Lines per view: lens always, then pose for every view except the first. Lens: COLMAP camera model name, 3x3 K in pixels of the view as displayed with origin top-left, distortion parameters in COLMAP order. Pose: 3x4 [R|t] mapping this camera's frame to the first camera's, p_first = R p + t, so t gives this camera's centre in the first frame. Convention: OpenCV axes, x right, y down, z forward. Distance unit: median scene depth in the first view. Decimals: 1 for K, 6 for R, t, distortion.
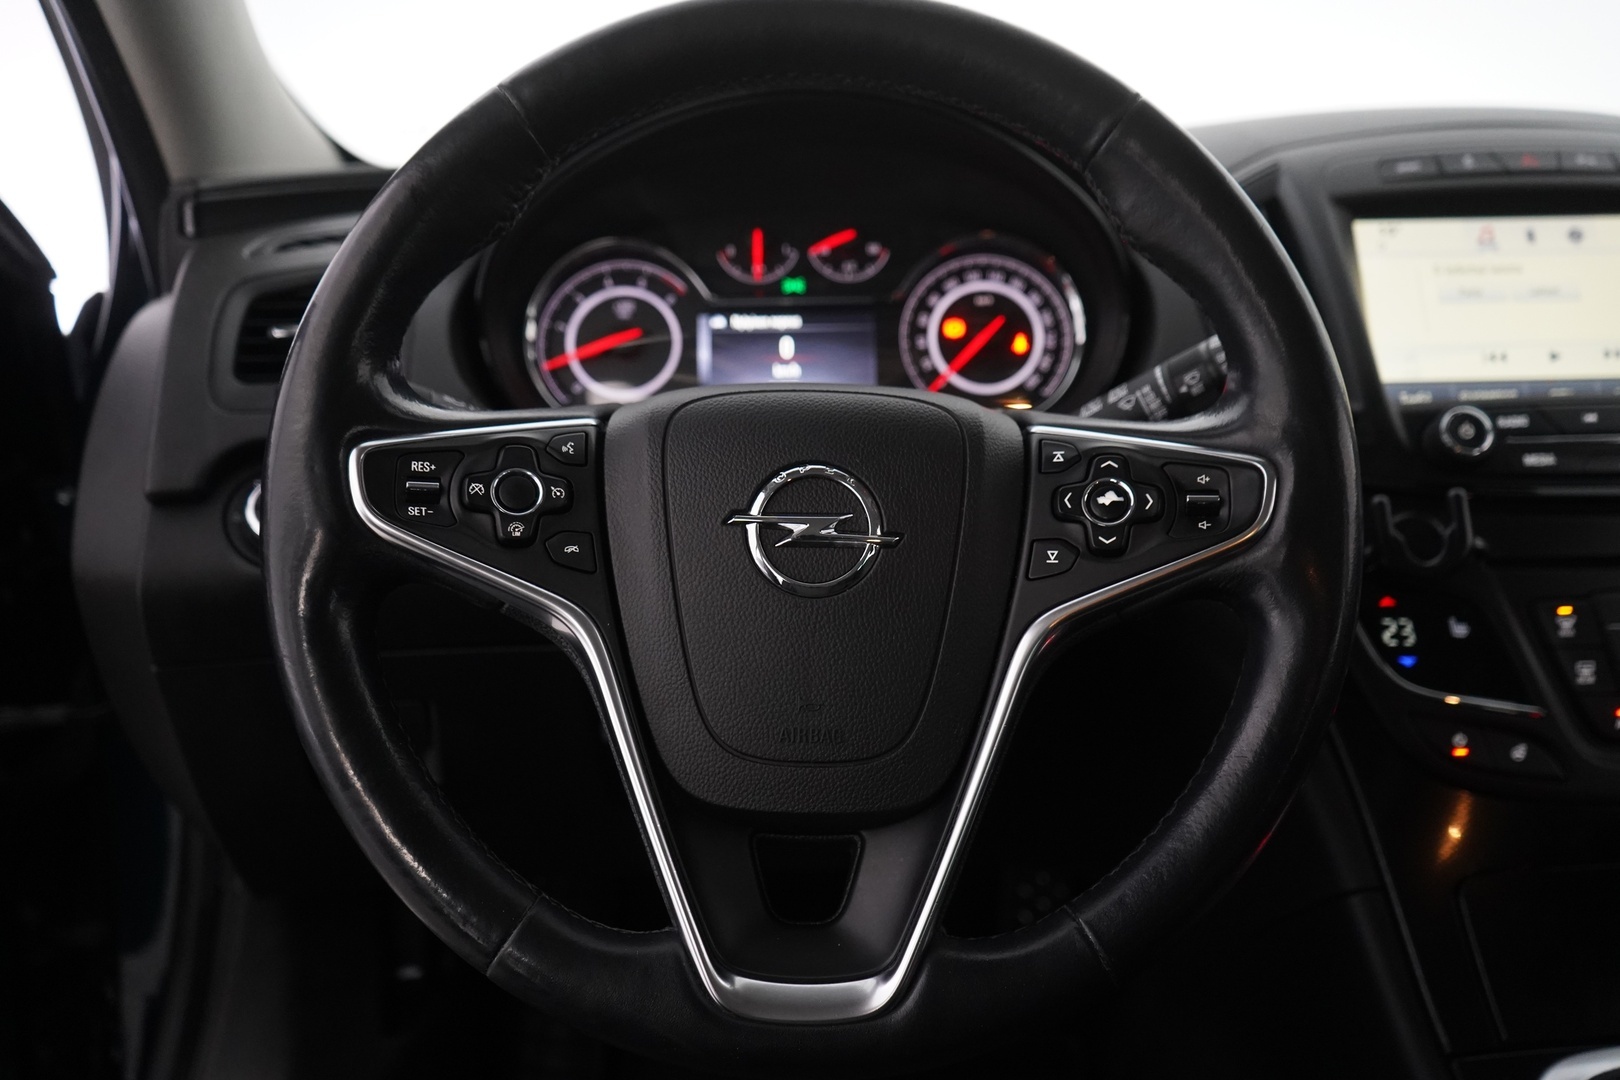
lens RADIAL K [[1522.0, 0, 810.0], [0, 1522.0, 540.0], [0, 0, 1]] dist [0.021608, -0.008366]
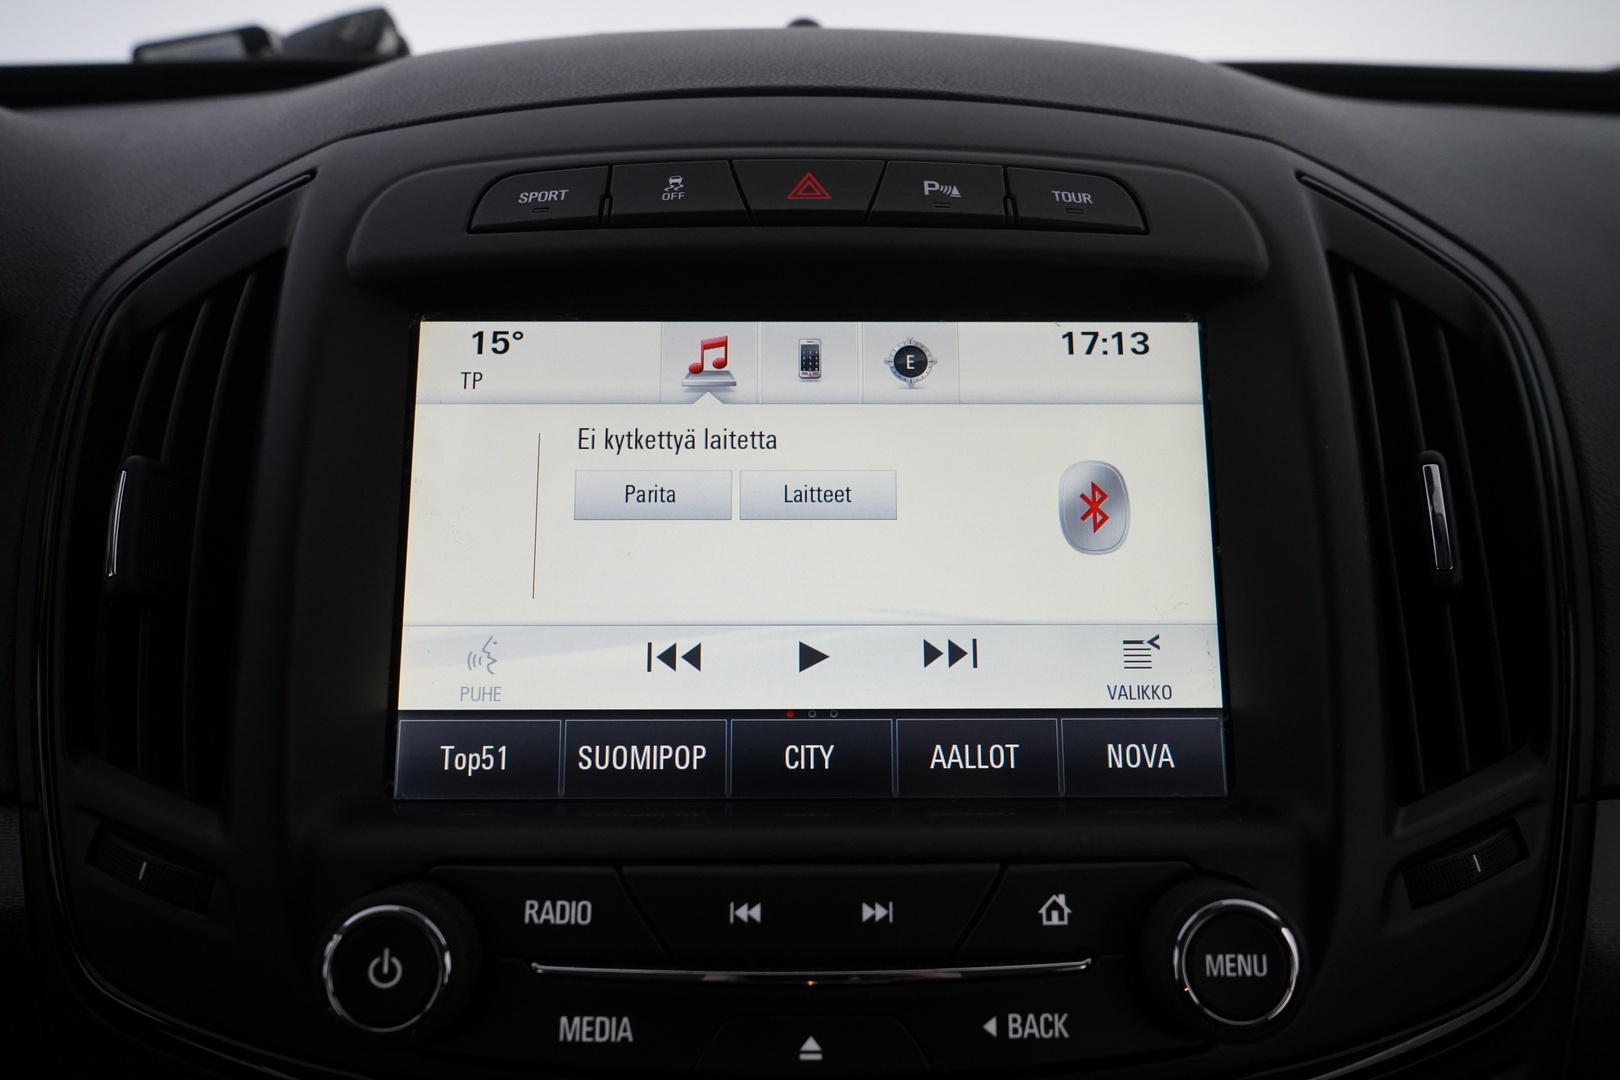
lens RADIAL K [[1329.4, 0, 810.0], [0, 1329.4, 540.0], [0, 0, 1]] dist [-0.000943, 0.007457]
pose [[0.999733, 0.018893, -0.013315, 0.530183], [-0.016916, 0.990631, 0.135517, -0.220914], [0.015751, -0.135256, 0.990685, 0.675535]]
